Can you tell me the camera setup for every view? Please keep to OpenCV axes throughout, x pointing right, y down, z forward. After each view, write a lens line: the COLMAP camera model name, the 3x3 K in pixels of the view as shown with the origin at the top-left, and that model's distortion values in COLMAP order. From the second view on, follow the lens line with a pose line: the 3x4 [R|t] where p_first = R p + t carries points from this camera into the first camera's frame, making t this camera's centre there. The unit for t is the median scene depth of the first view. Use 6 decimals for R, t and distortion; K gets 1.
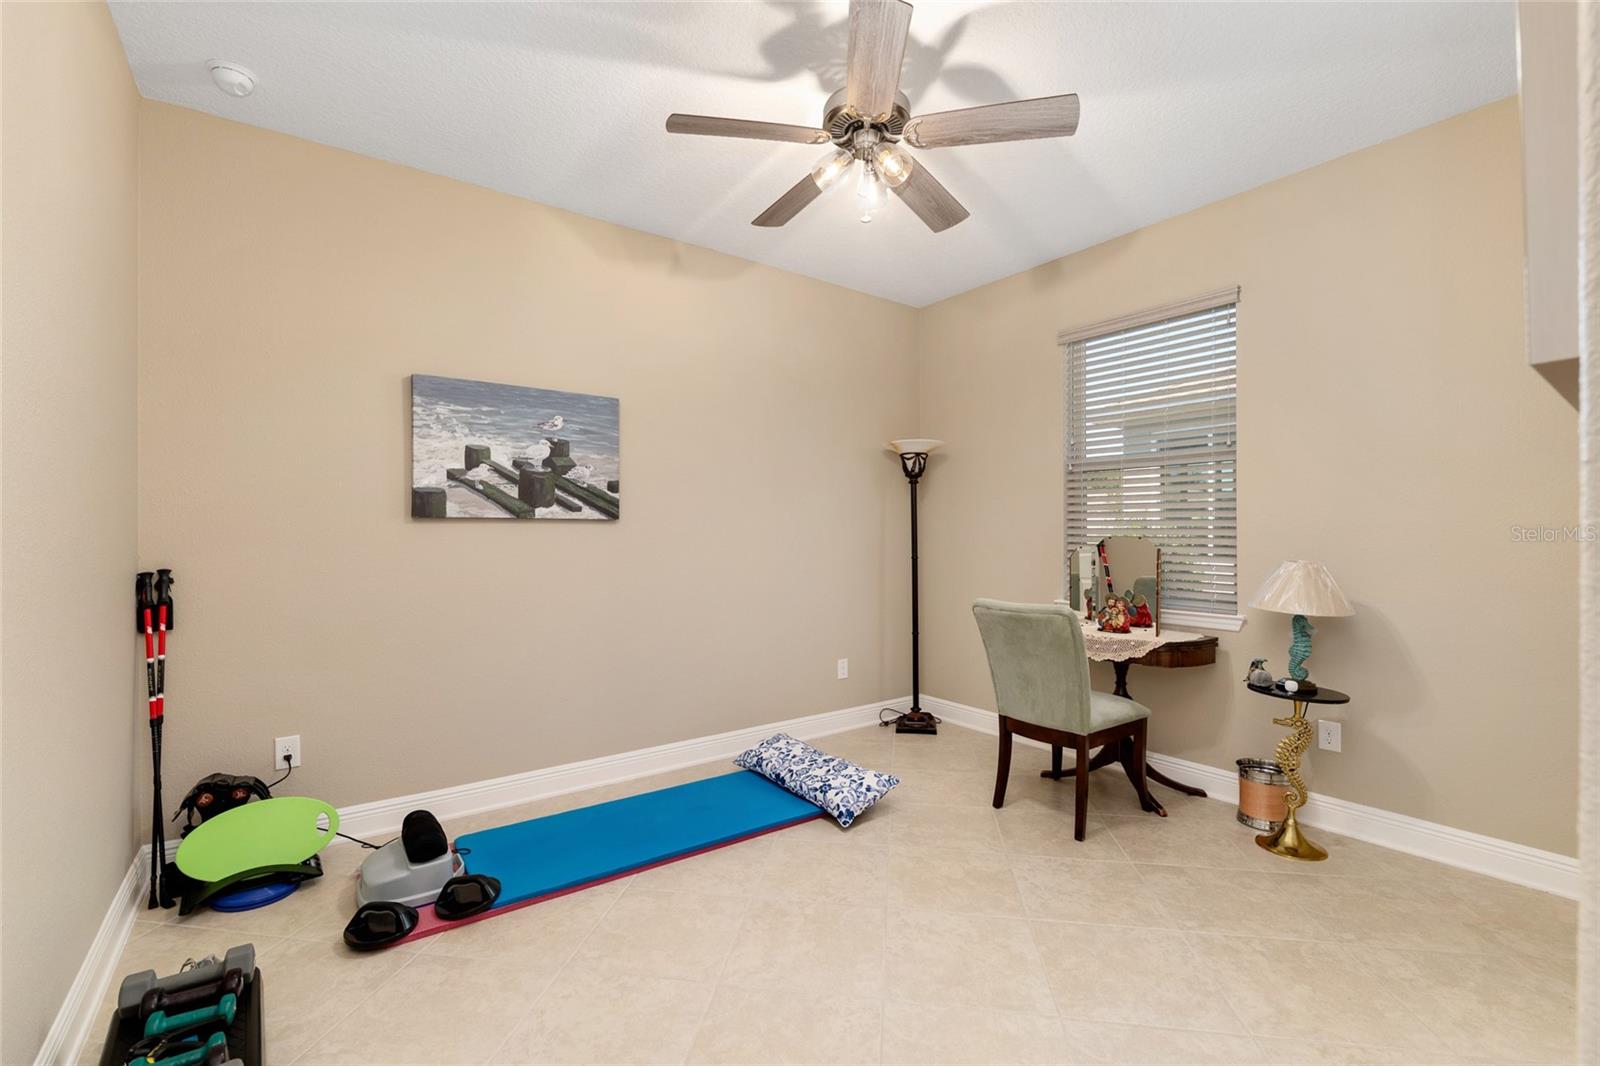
lens RADIAL K [[686.5, 0, 804.2], [0, 686.5, 532.3], [0, 0, 1]] dist [-0.008888, 0.000709]
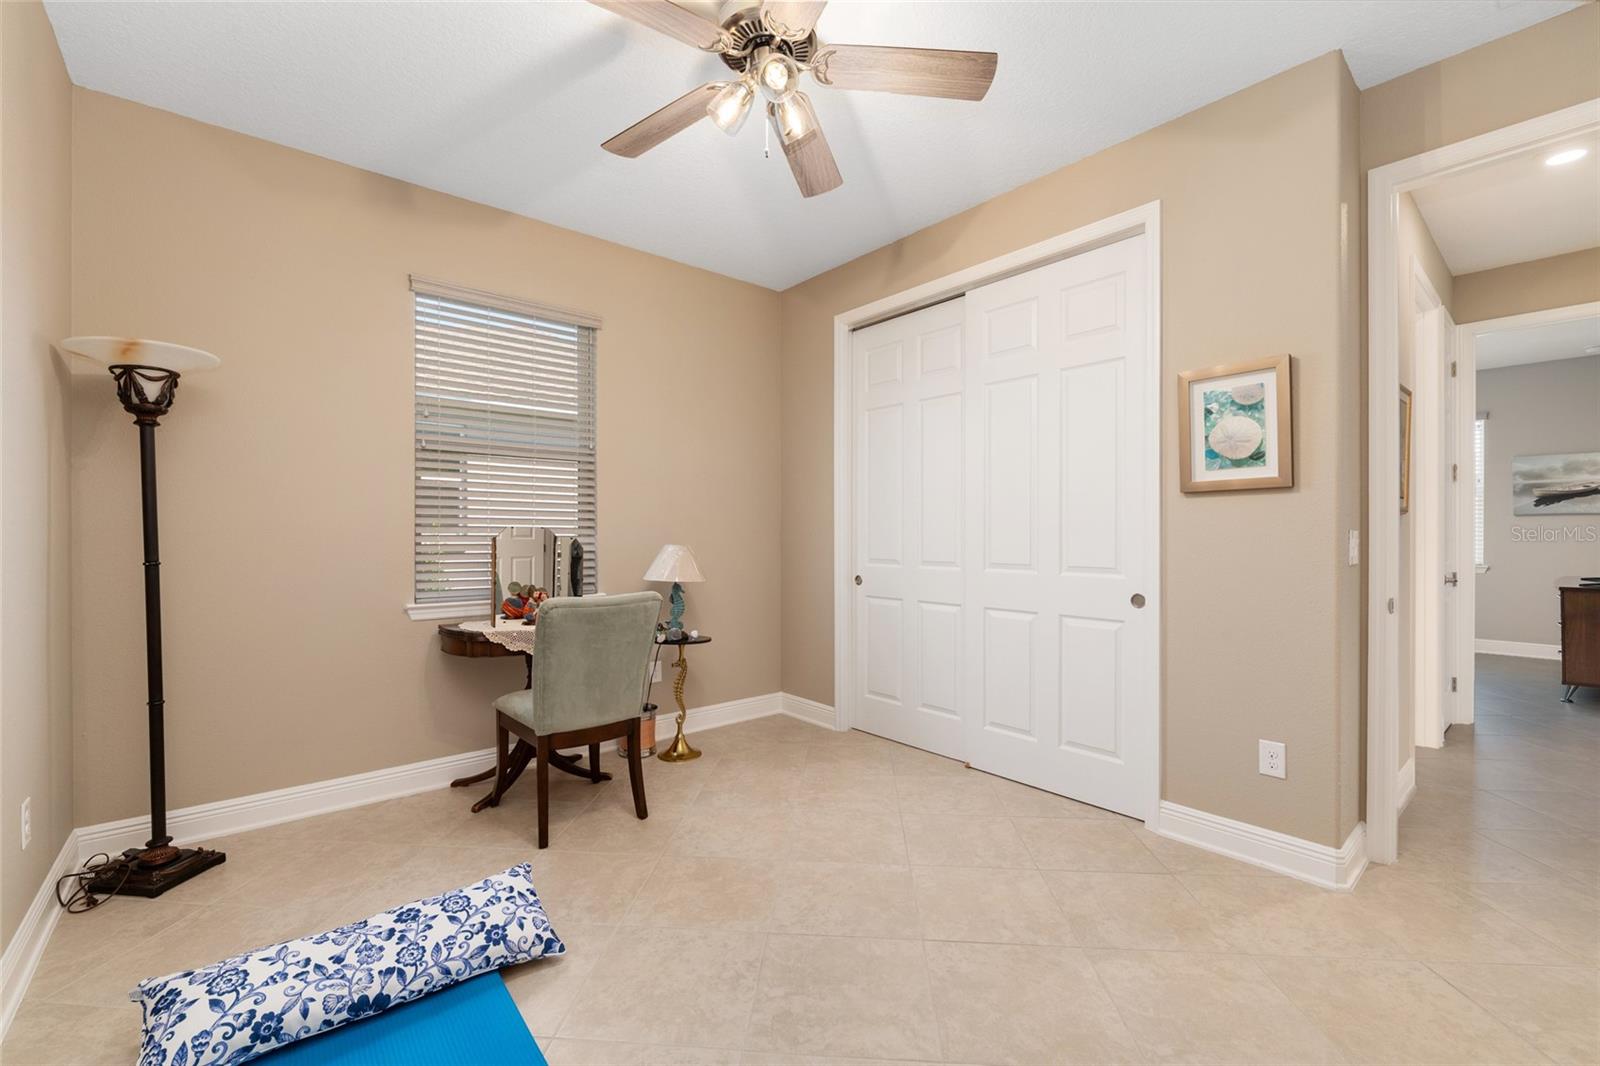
lens RADIAL K [[661.5, 0, 804.1], [0, 661.5, 534.8], [0, 0, 1]] dist [-0.011777, 0.000269]
pose [[-0.060507, -0.000697, 0.998168, -0.536149], [0.000381, 1.000000, 0.000722, 0.019985], [-0.998168, 0.000424, -0.060507, 0.727616]]
